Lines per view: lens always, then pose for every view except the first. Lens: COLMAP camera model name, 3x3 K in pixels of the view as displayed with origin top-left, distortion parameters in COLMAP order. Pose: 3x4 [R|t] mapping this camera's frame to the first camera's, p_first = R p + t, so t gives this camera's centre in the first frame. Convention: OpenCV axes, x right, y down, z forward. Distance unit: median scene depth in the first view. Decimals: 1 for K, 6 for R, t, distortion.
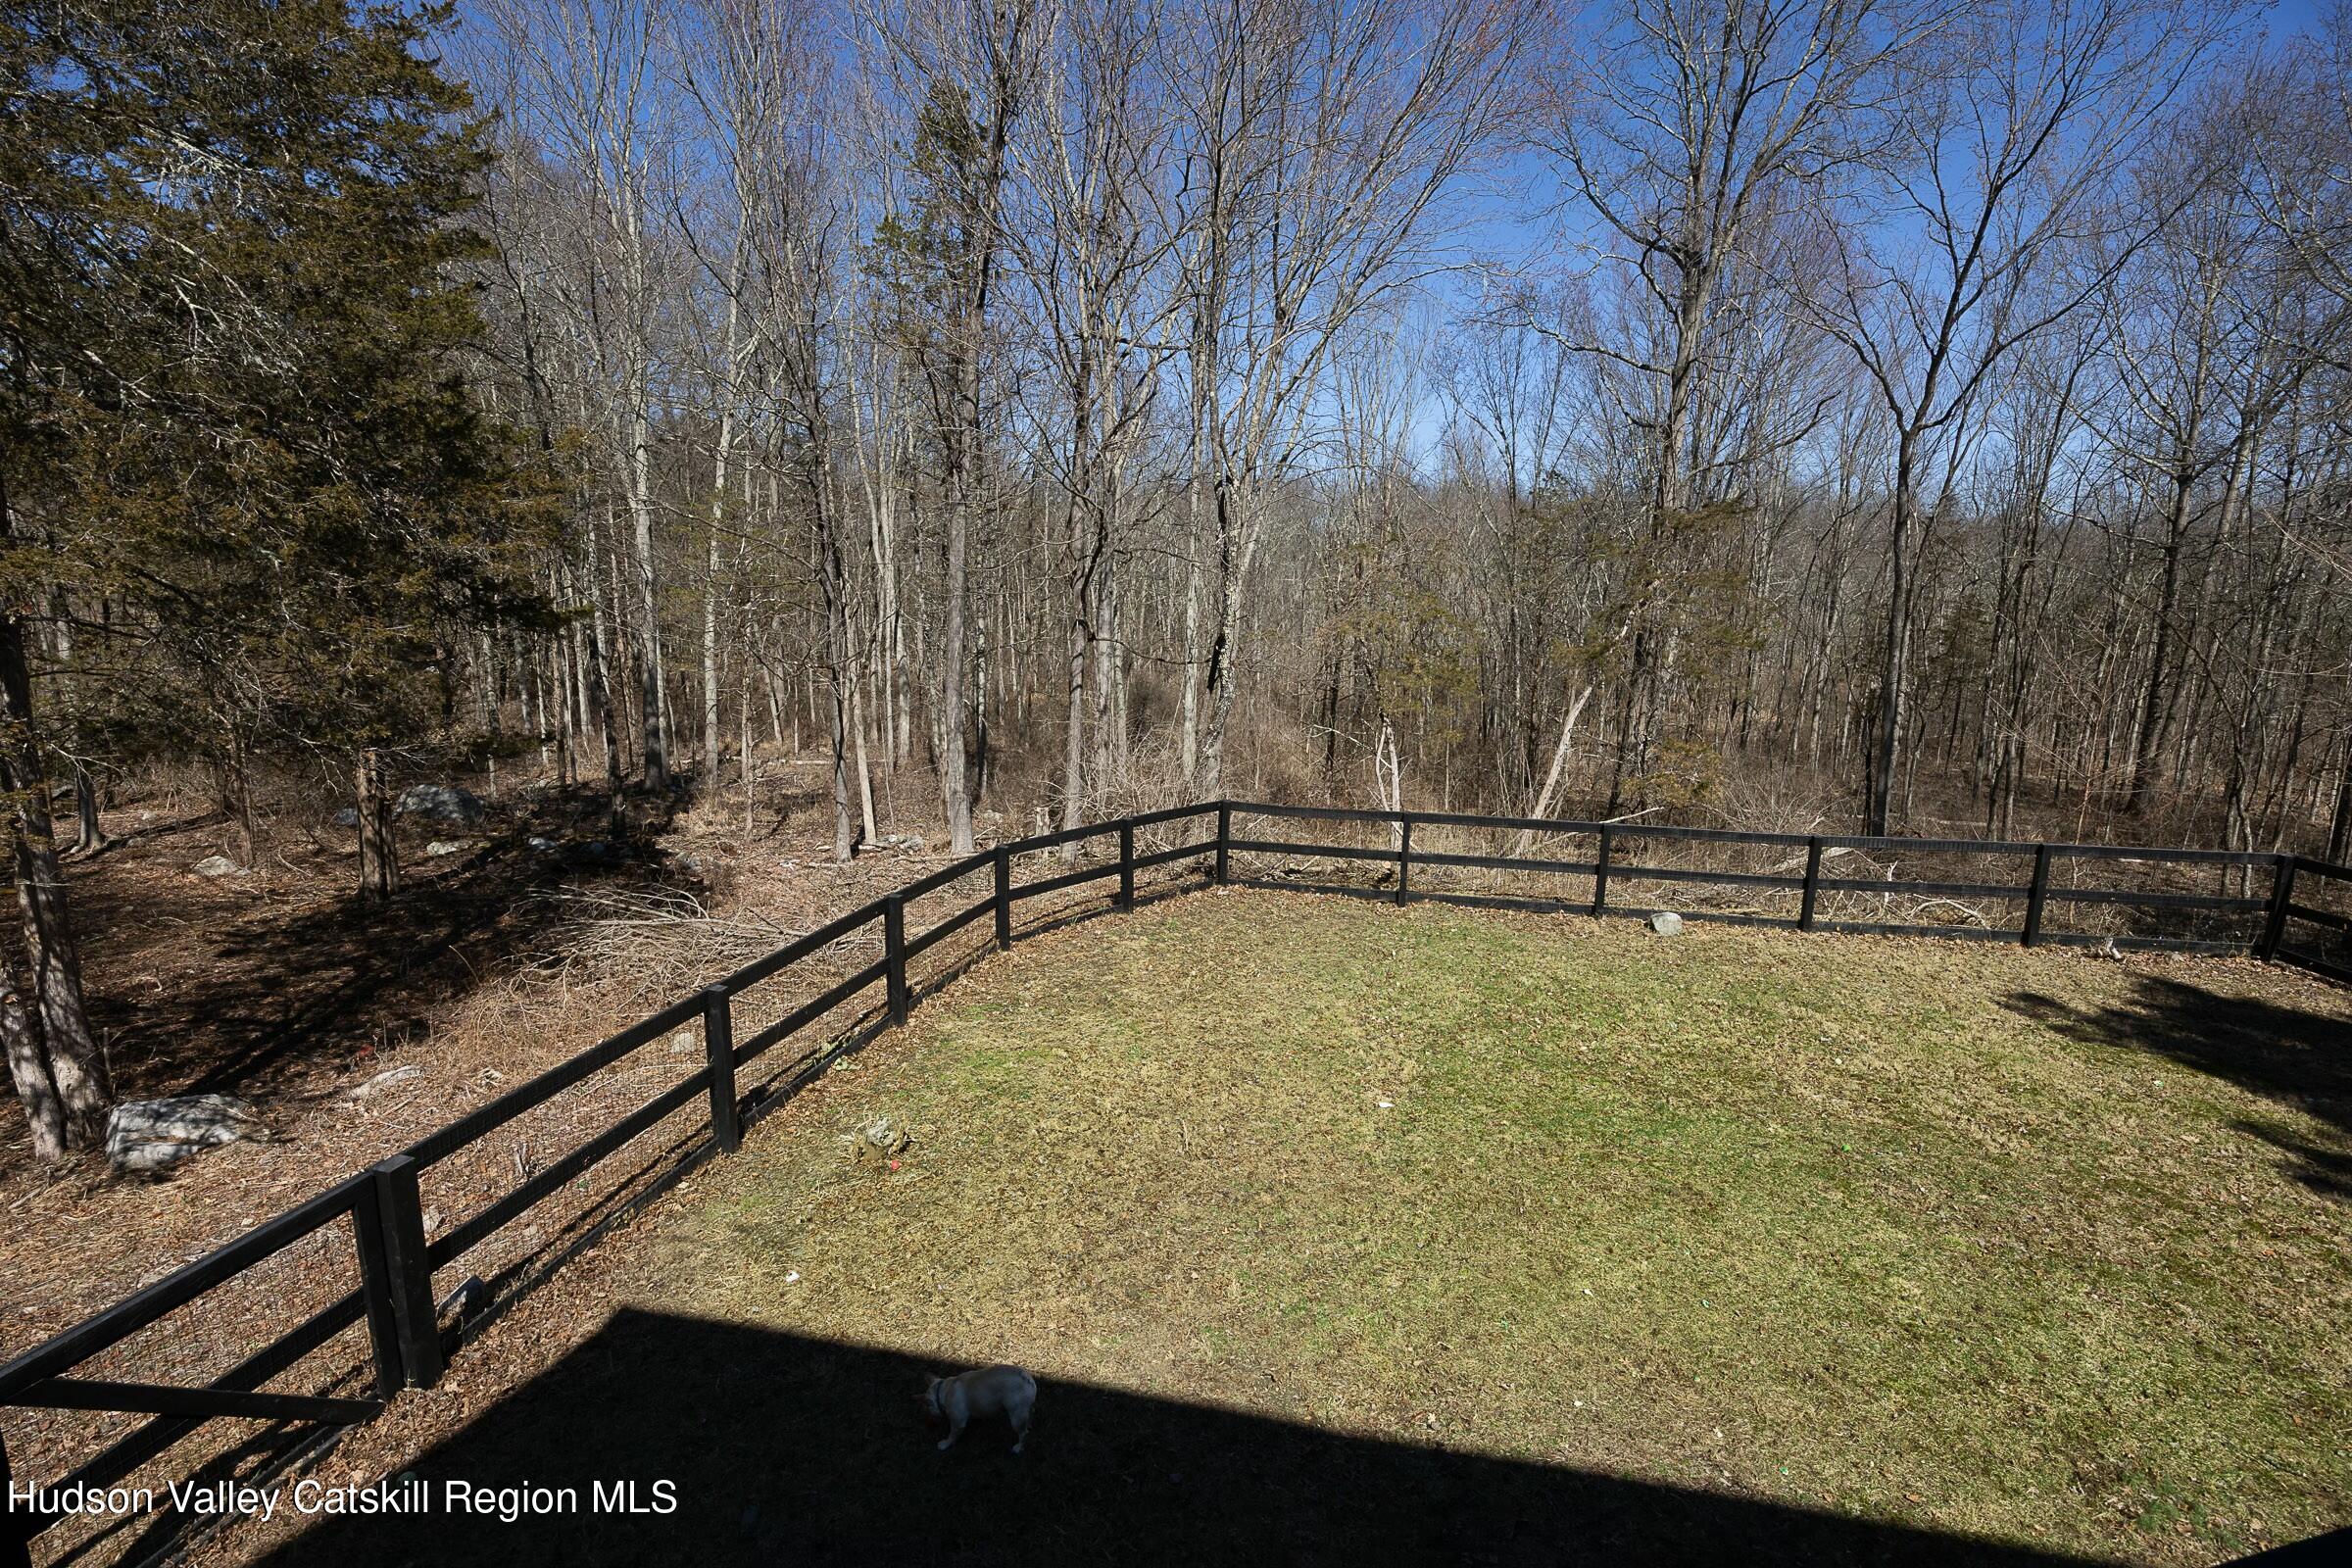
lens RADIAL K [[1099.3, 0, 1184.0], [0, 1099.3, 785.7], [0, 0, 1]] dist [-0.017515, 0.000252]
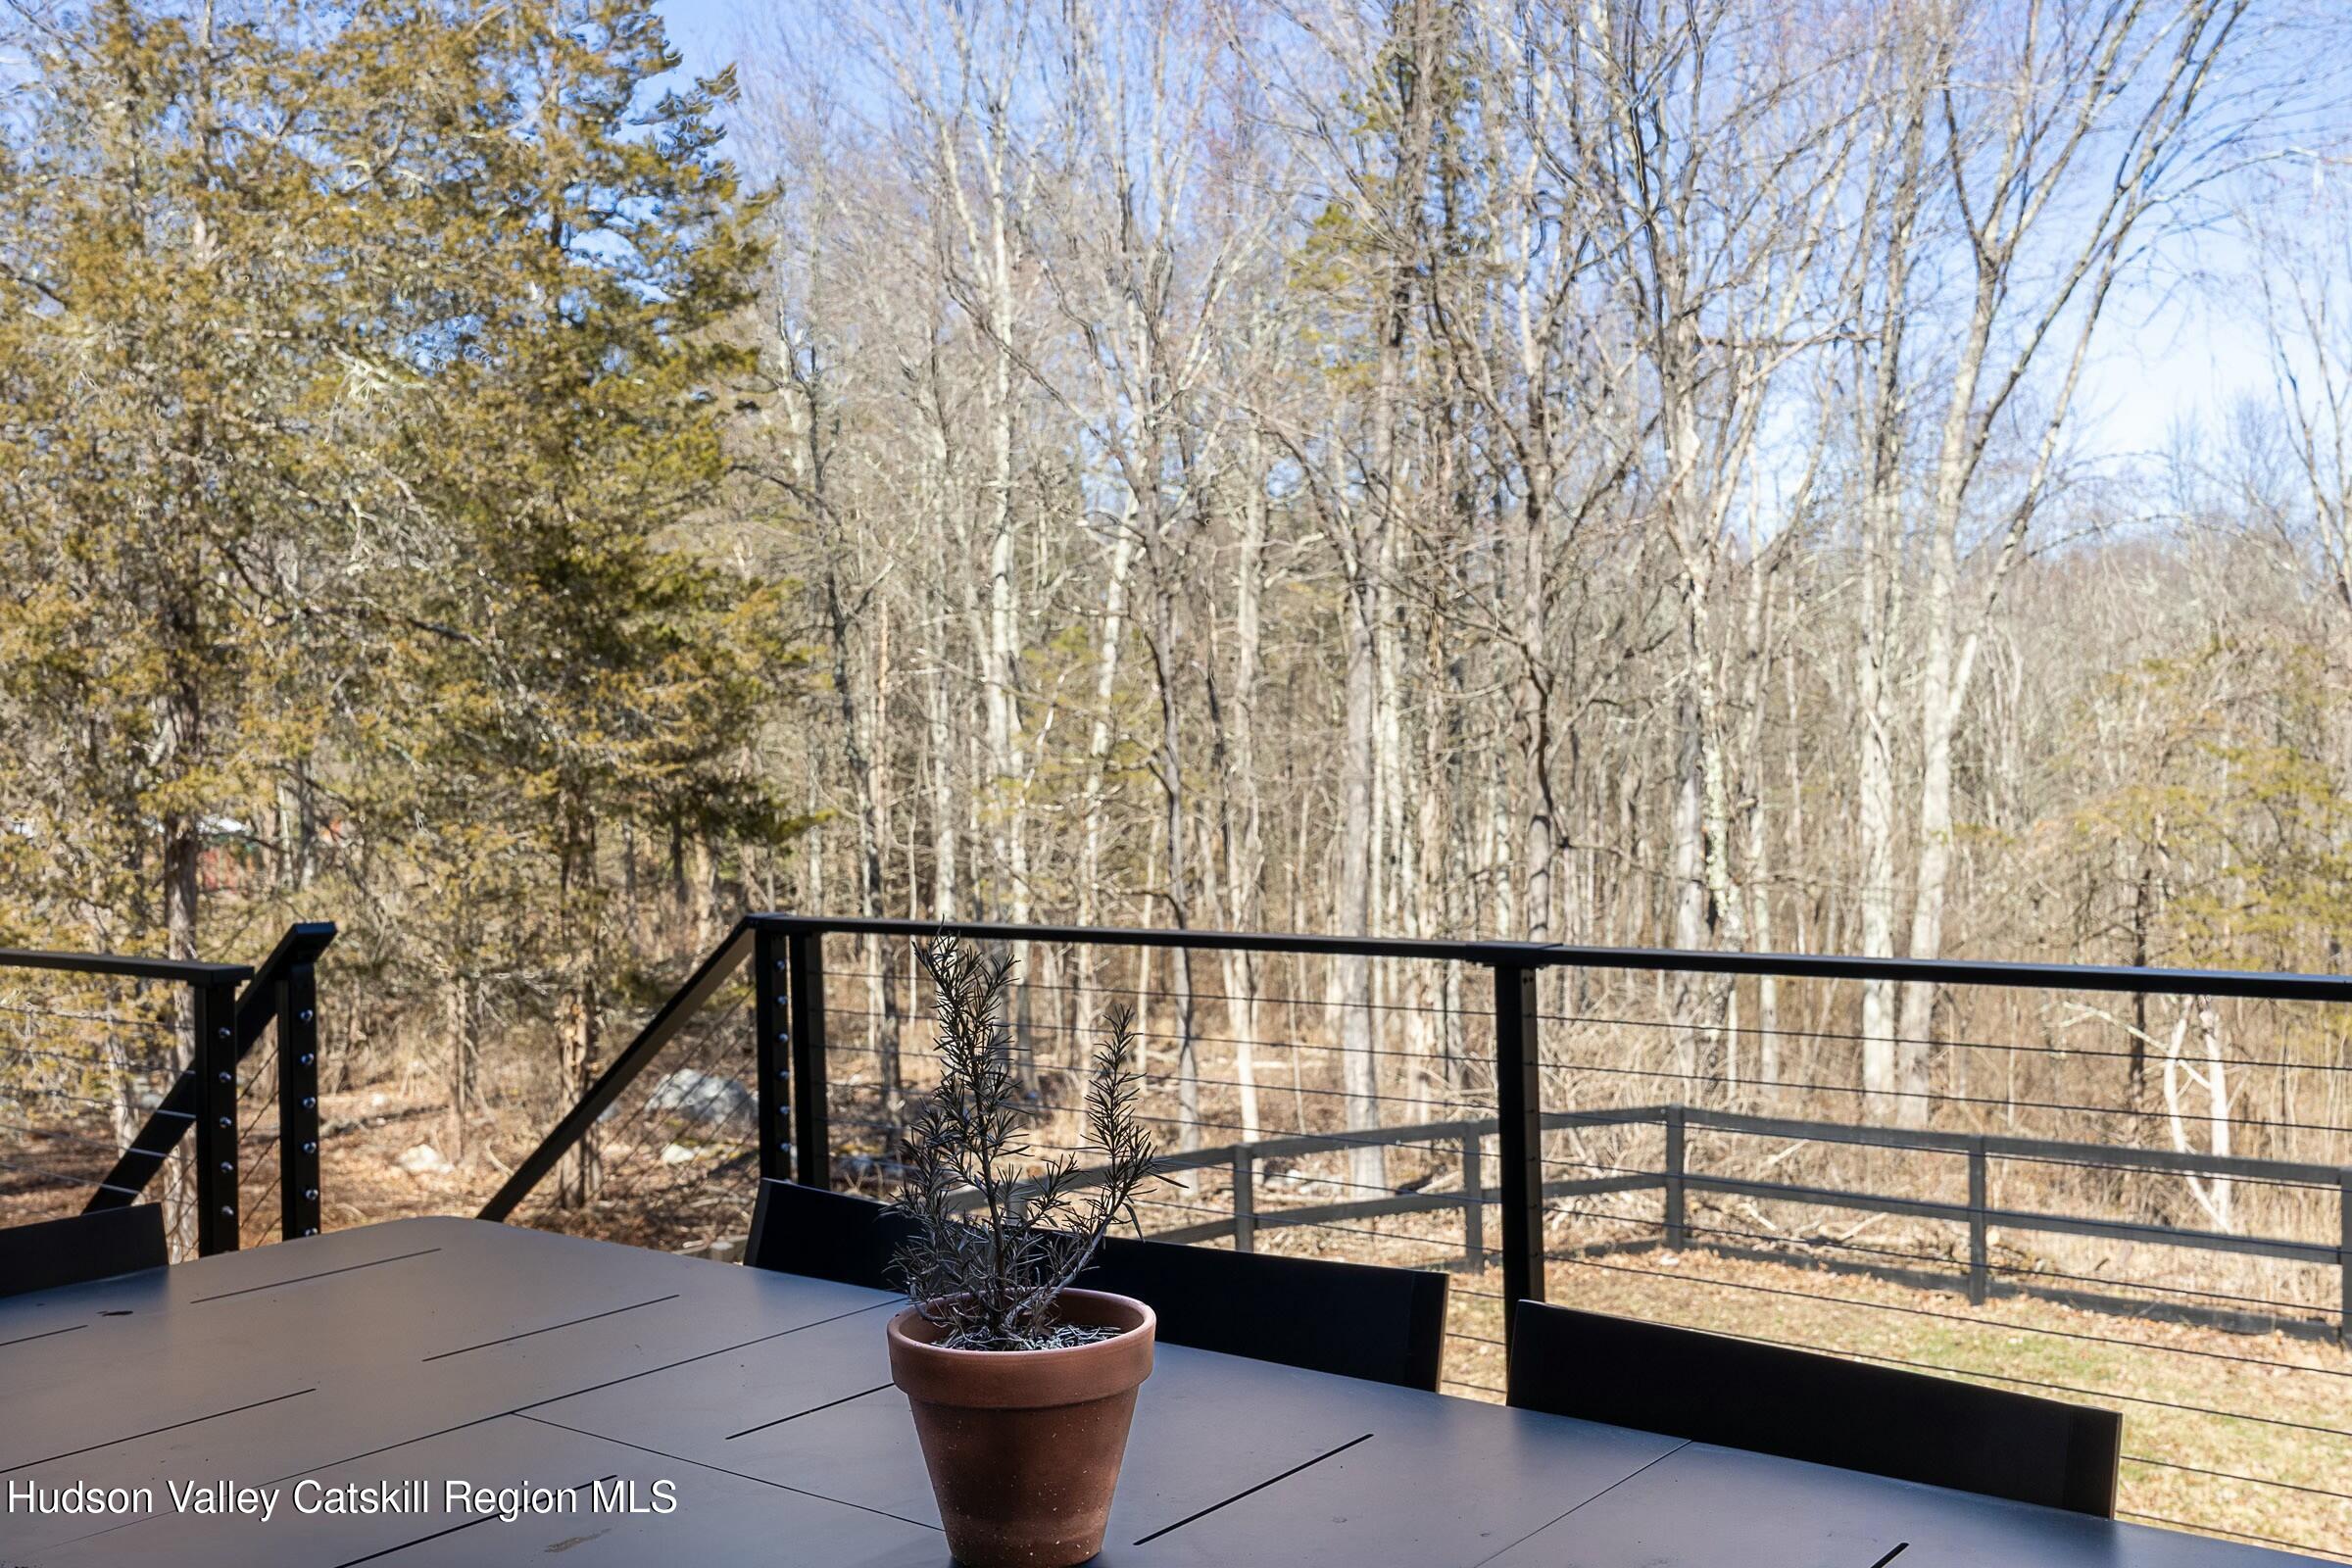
lens RADIAL K [[2154.1, 0, 1183.7], [0, 2154.1, 767.6], [0, 0, 1]] dist [0.000072, 0.000000]
pose [[0.900518, -0.034054, -0.433484, 0.300056], [-0.042358, 0.985317, -0.165399, 0.036116], [0.432751, 0.167306, 0.885853, -0.183118]]
